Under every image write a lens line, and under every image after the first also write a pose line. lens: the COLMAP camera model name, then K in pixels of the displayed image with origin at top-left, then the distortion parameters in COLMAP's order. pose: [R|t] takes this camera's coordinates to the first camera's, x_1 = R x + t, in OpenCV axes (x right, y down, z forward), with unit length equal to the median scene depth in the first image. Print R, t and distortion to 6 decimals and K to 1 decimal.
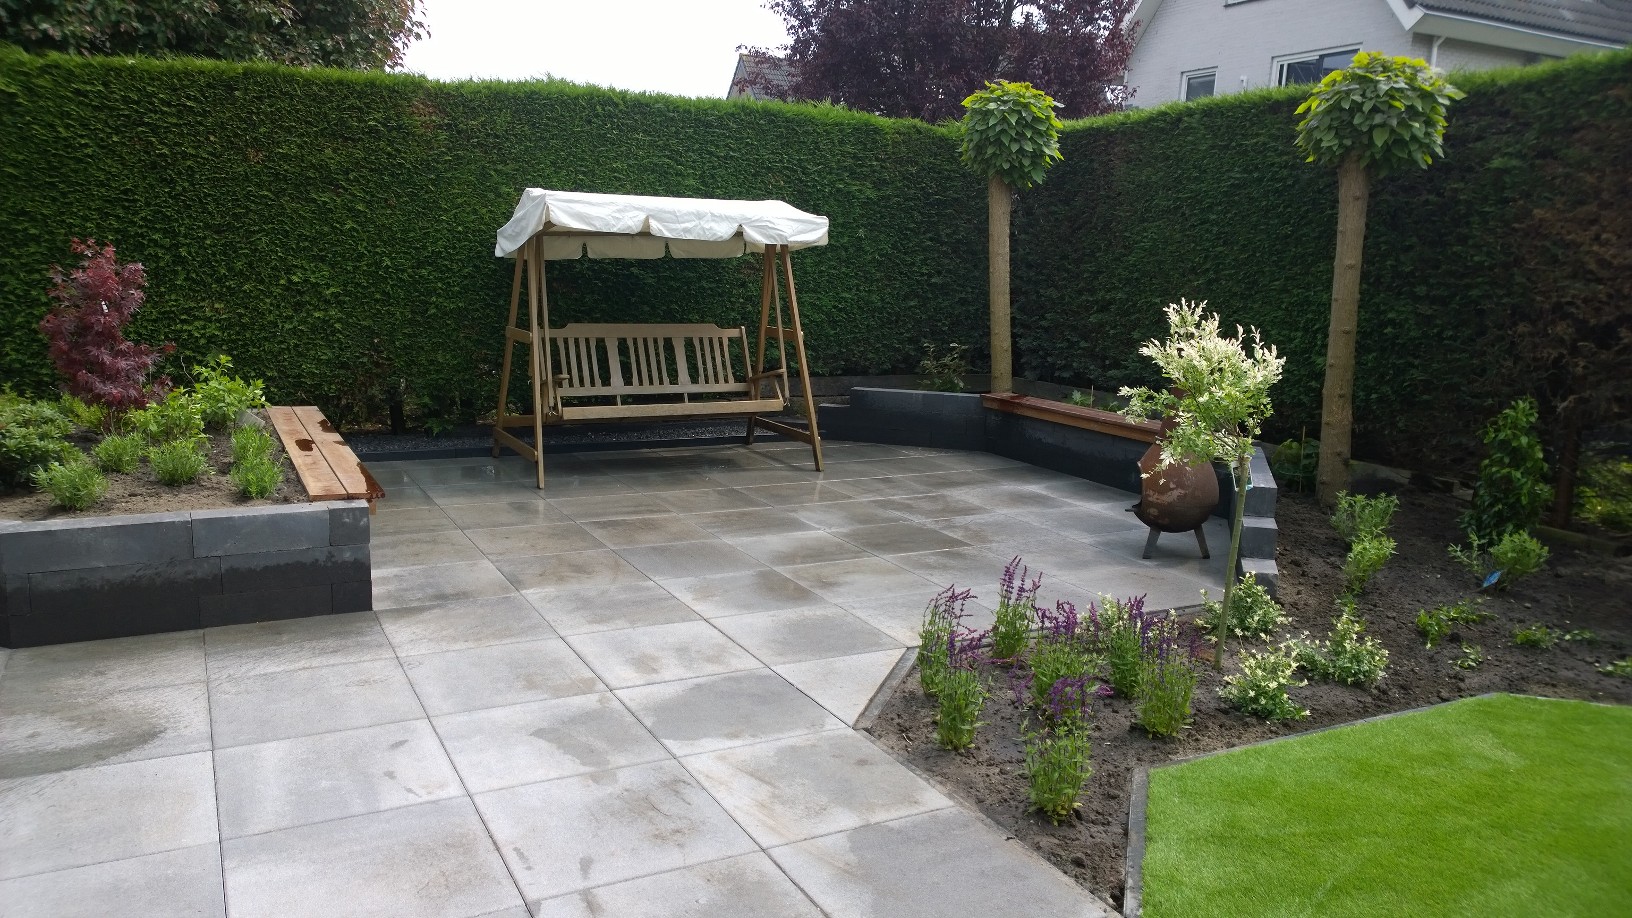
lens RADIAL K [[1156.0, 0, 807.2], [0, 1156.0, 494.4], [0, 0, 1]] dist [0.080404, -0.078525]
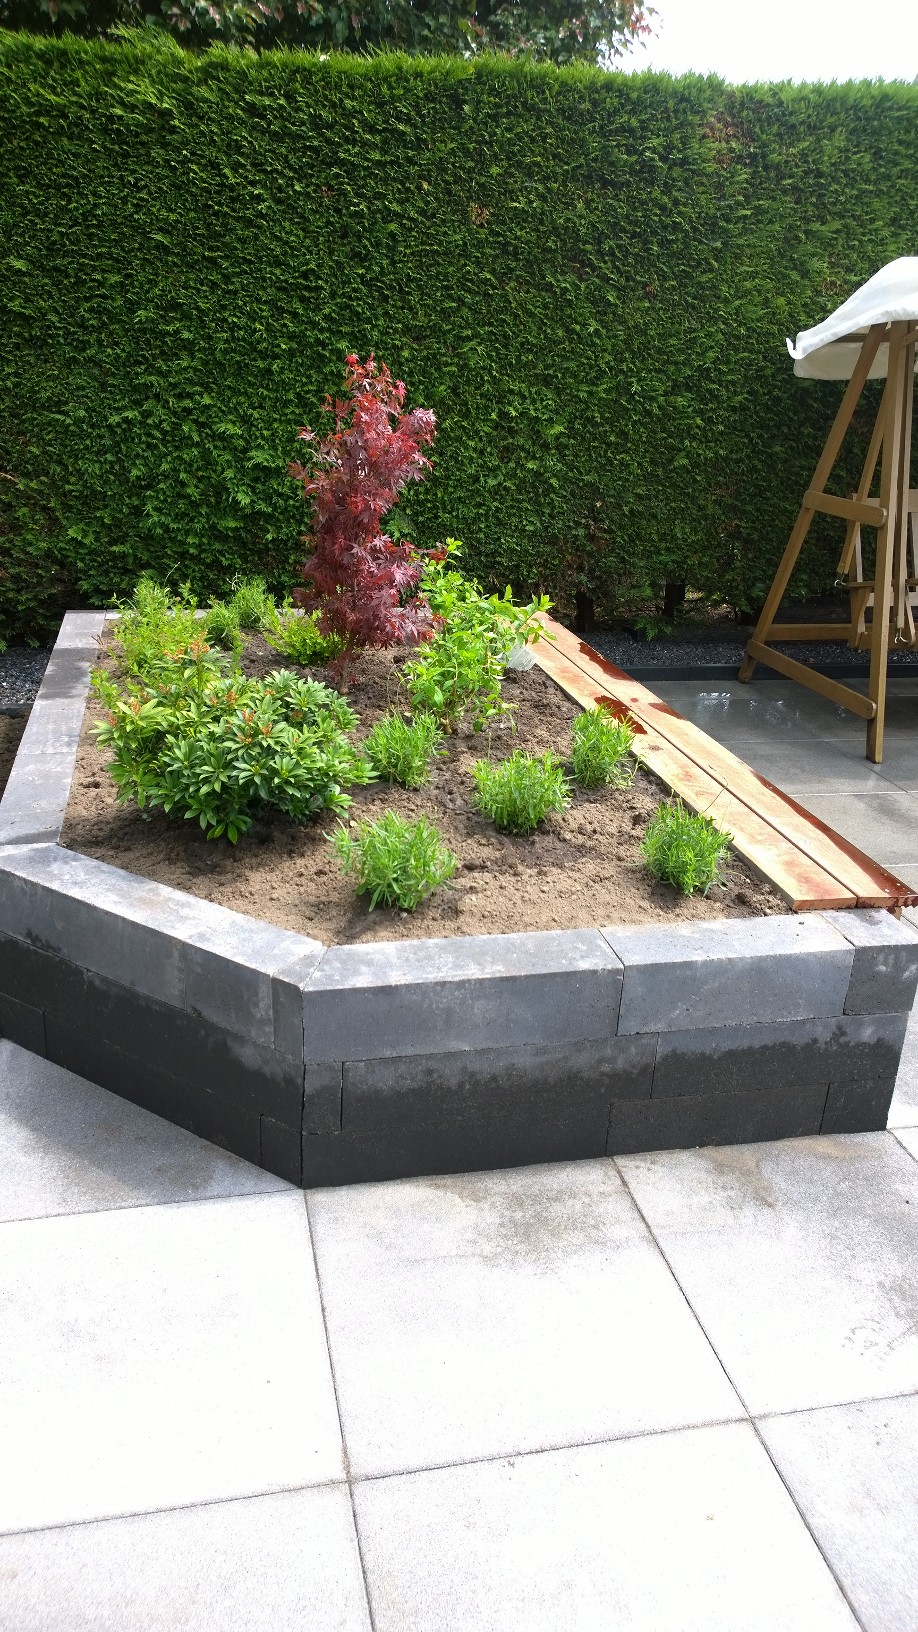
lens RADIAL K [[1156.0, 0, 459.0], [0, 1156.0, 816.0], [0, 0, 1]] dist [0.080404, -0.078525]
pose [[0.966888, 0.106955, -0.231708, -0.275620], [-0.065588, 0.981587, 0.179403, -0.070488], [0.246630, -0.158266, 0.956099, 0.298320]]
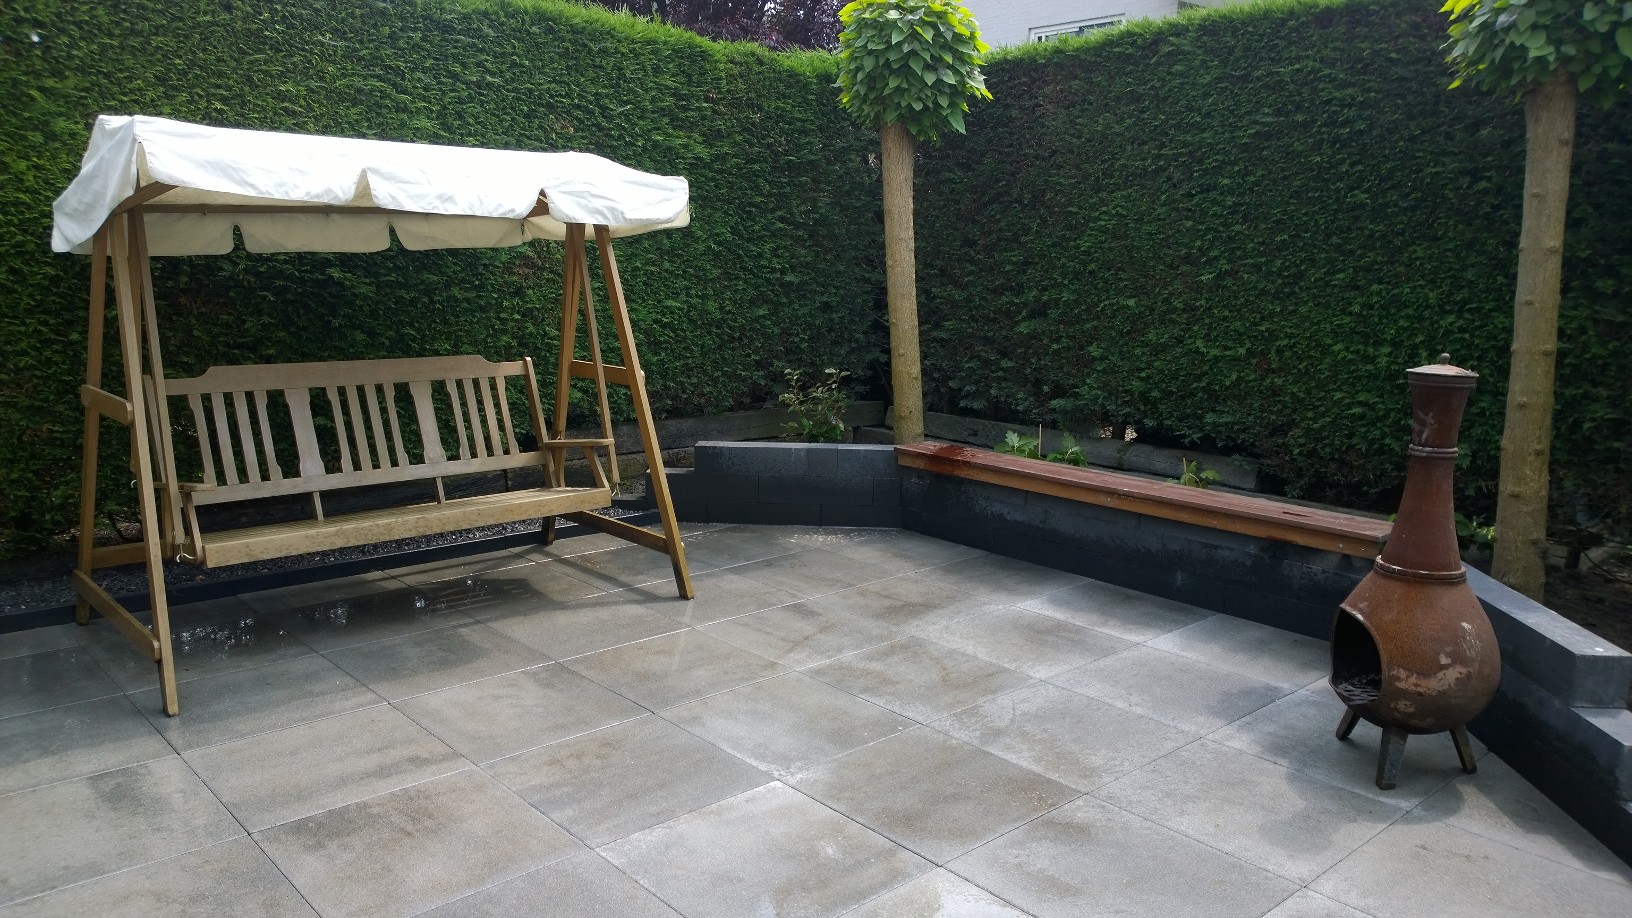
lens RADIAL K [[1156.0, 0, 807.2], [0, 1156.0, 494.4], [0, 0, 1]] dist [0.080404, -0.078525]
pose [[0.968519, -0.065027, 0.240298, -0.073527], [0.062859, 0.997883, 0.016682, -0.084046], [-0.240874, -0.001051, 0.970556, 0.409103]]
